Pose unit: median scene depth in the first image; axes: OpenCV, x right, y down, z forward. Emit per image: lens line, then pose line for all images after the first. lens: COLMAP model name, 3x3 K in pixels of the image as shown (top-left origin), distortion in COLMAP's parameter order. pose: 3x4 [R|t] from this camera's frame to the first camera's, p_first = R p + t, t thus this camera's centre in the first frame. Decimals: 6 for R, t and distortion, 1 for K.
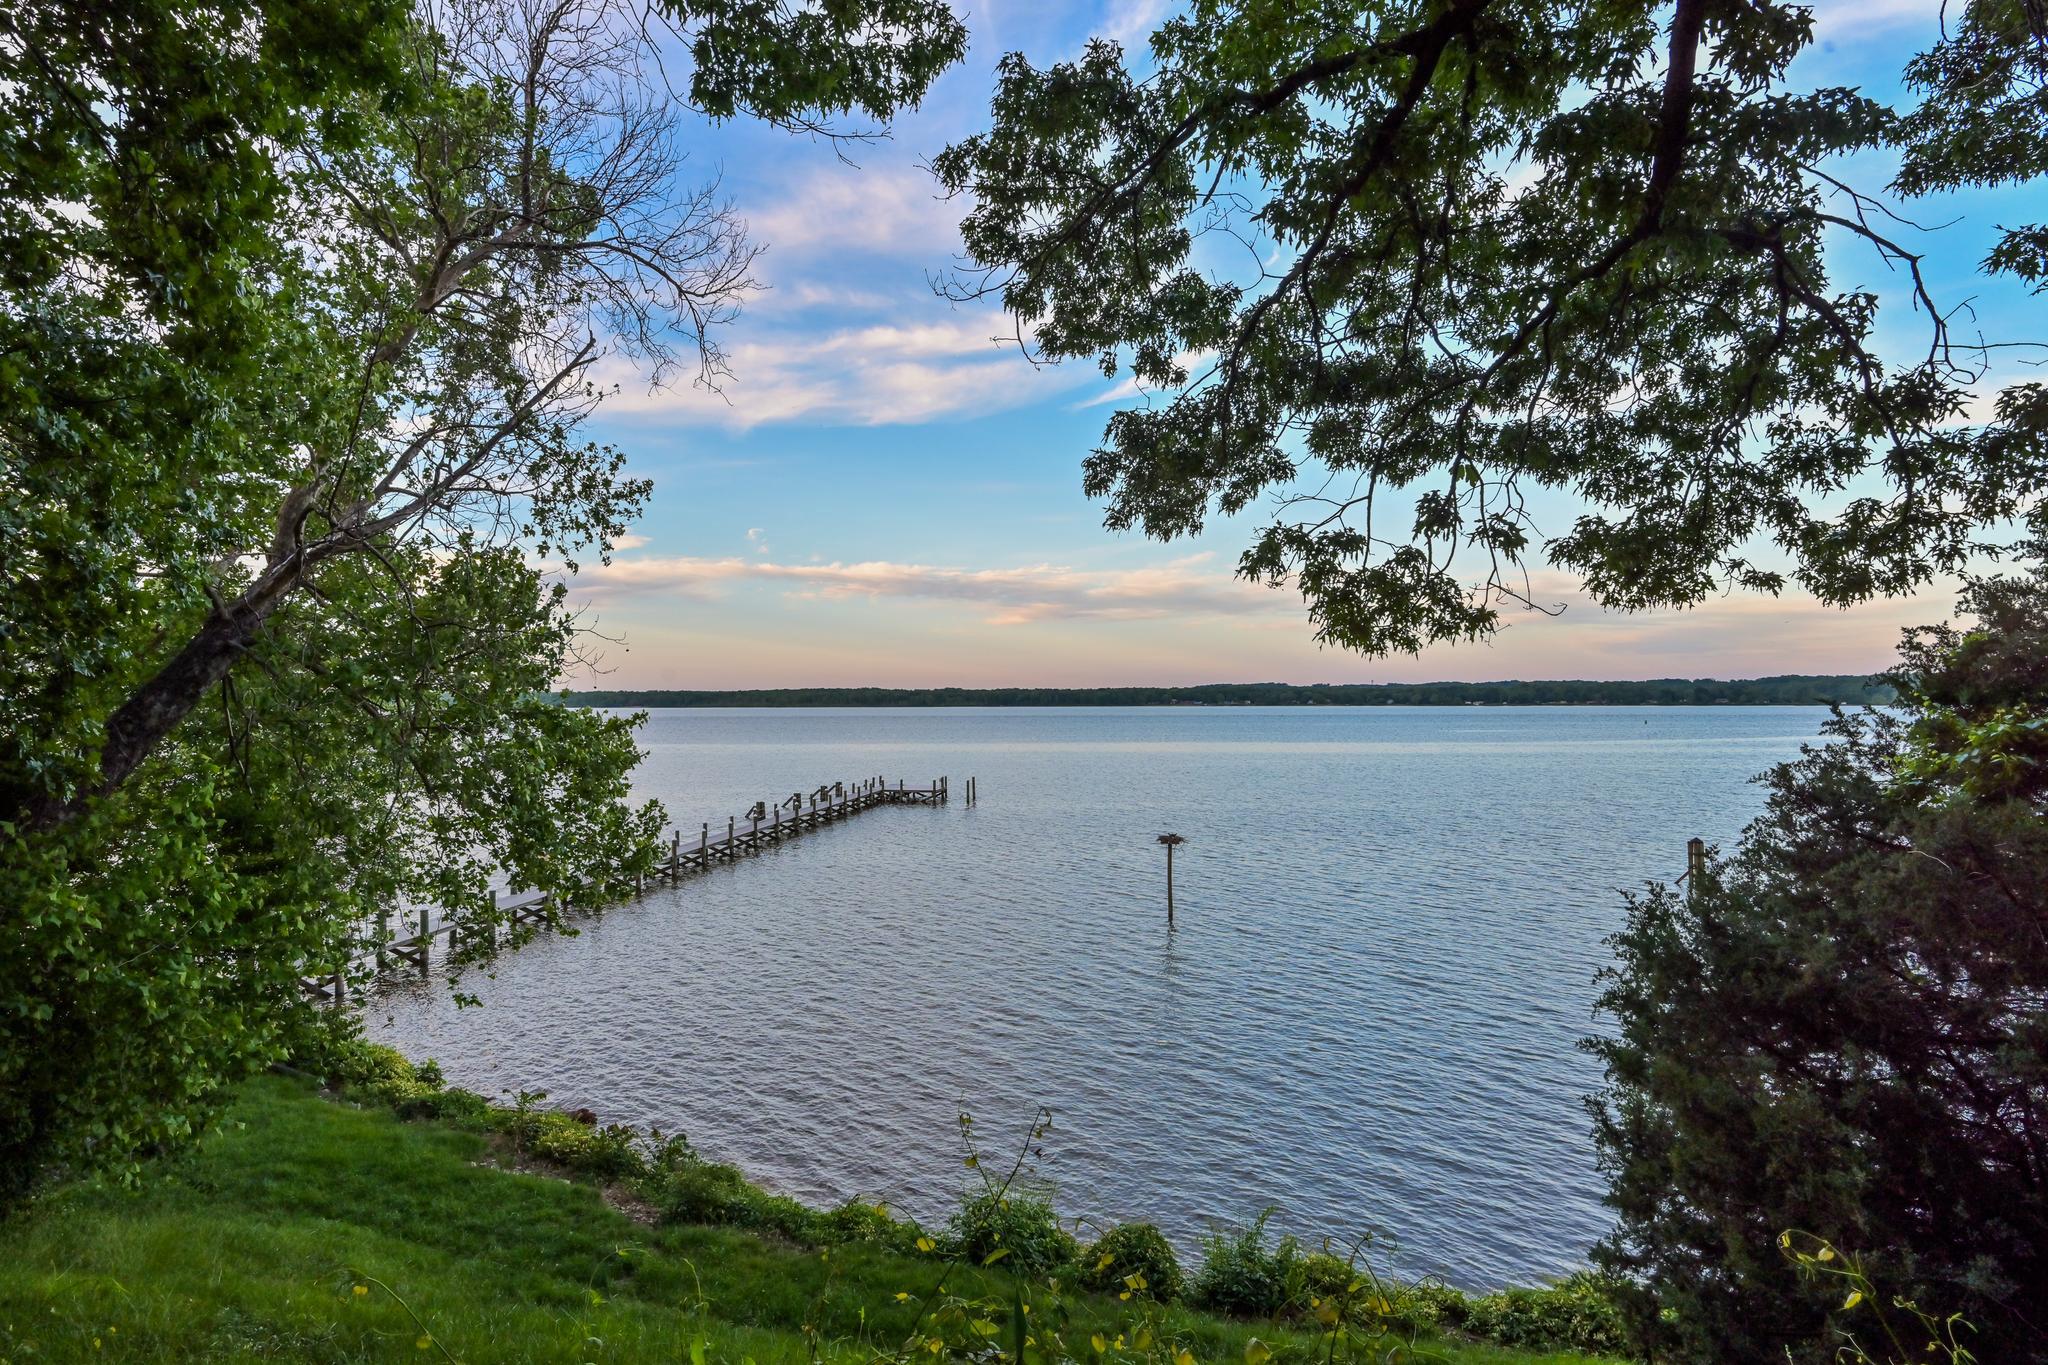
lens RADIAL K [[1067.6, 0, 941.6], [0, 1067.6, 731.5], [0, 0, 1]] dist [-0.001784, -0.002160]
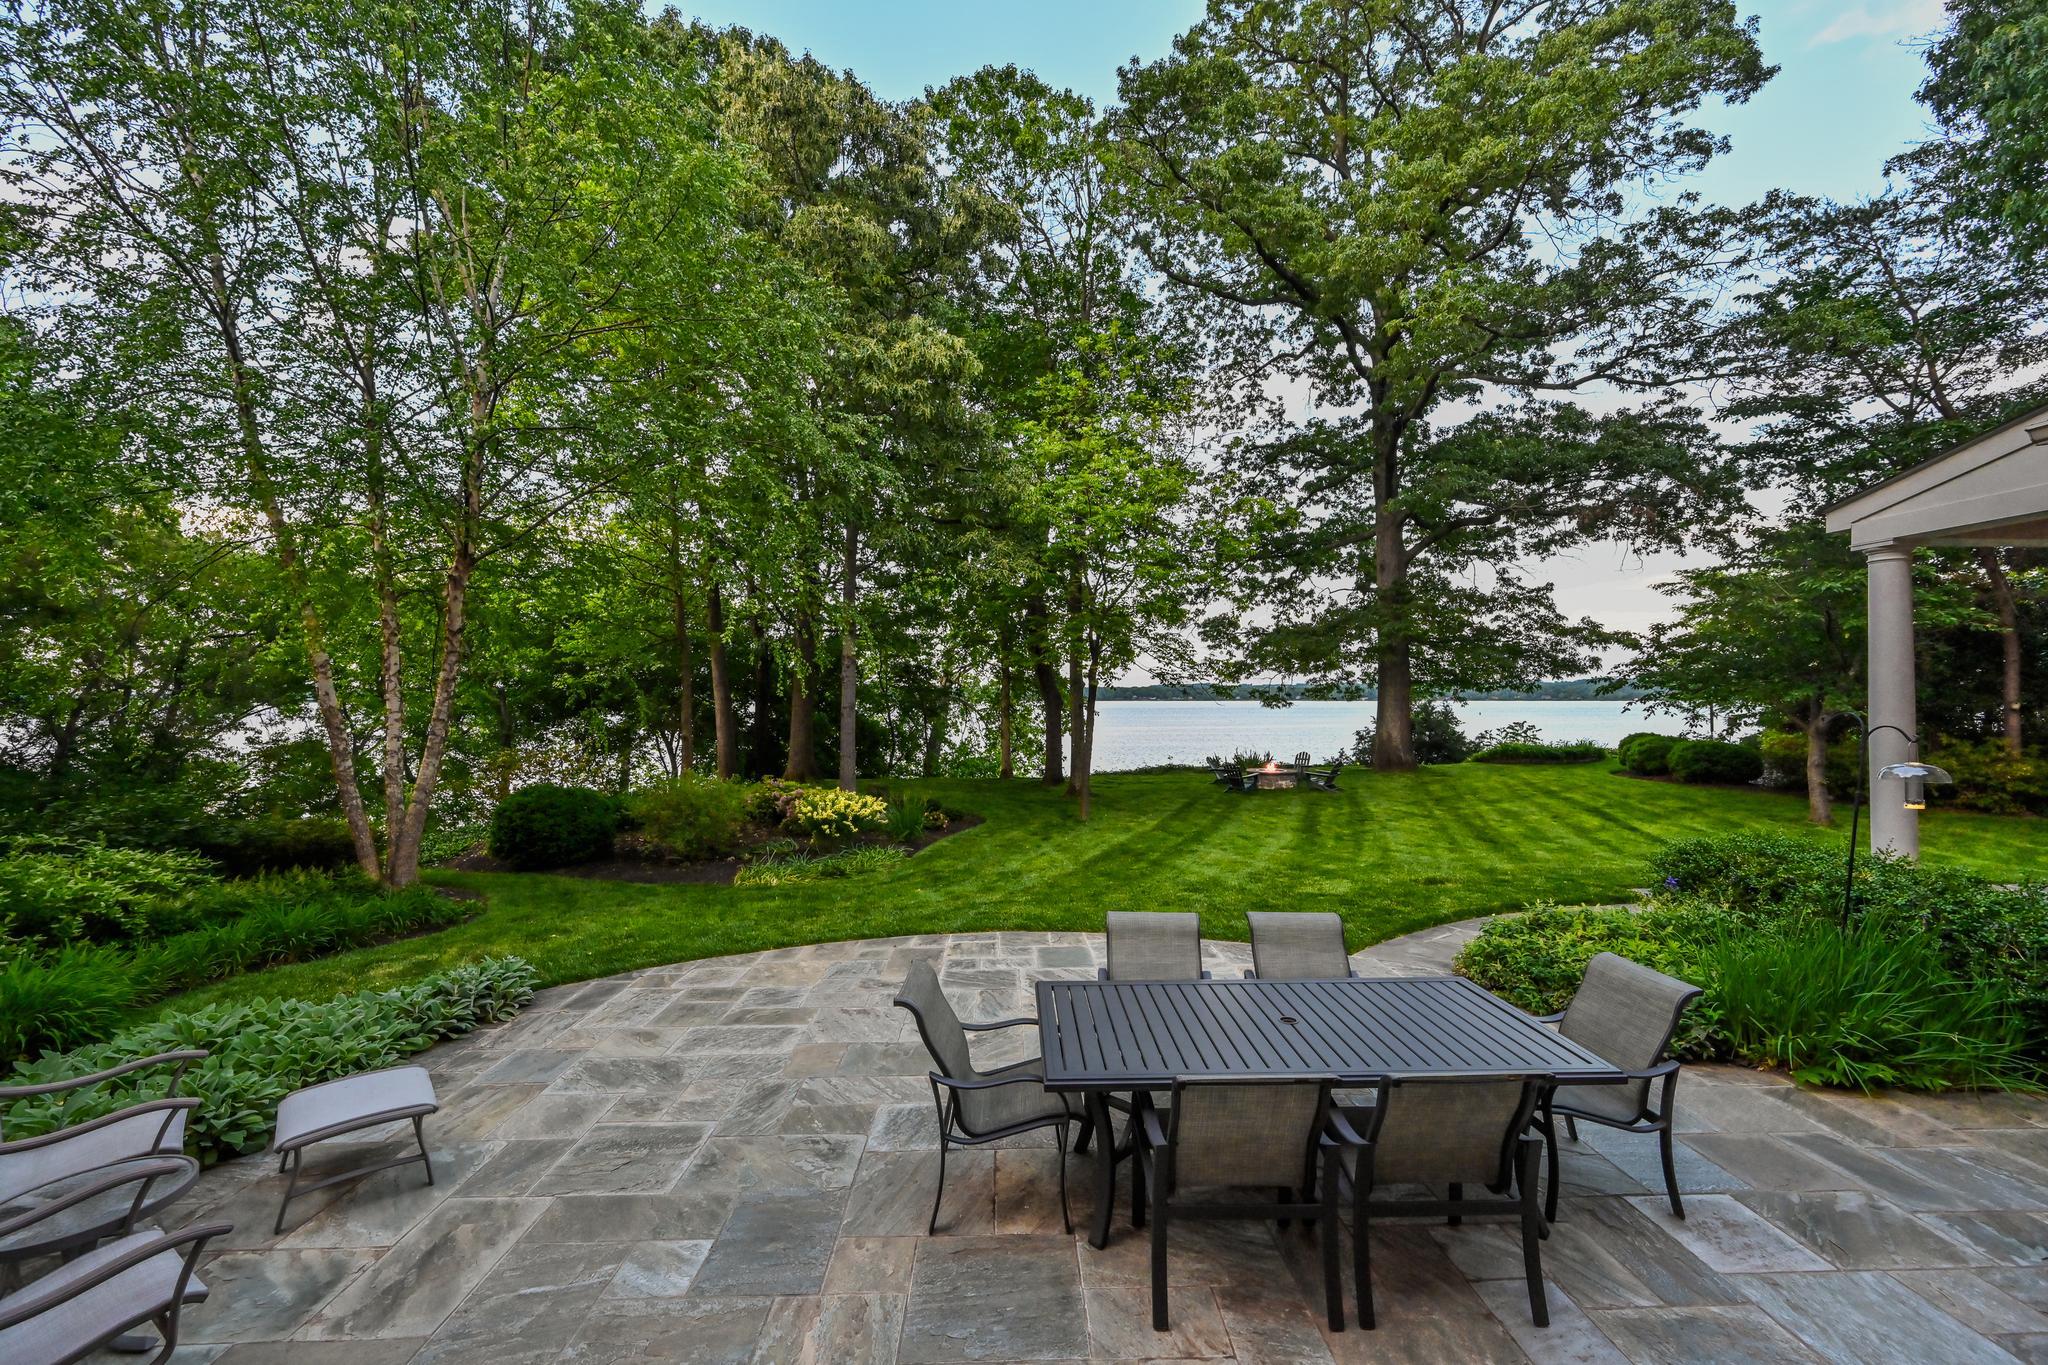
lens RADIAL K [[812.3, 0, 1021.9], [0, 812.3, 681.4], [0, 0, 1]] dist [-0.001103, 0.000123]
pose [[0.998475, 0.005969, 0.054883, -1.141830], [-0.003659, 0.999107, -0.042100, -0.040194], [-0.055085, 0.041835, 0.997605, -3.202549]]
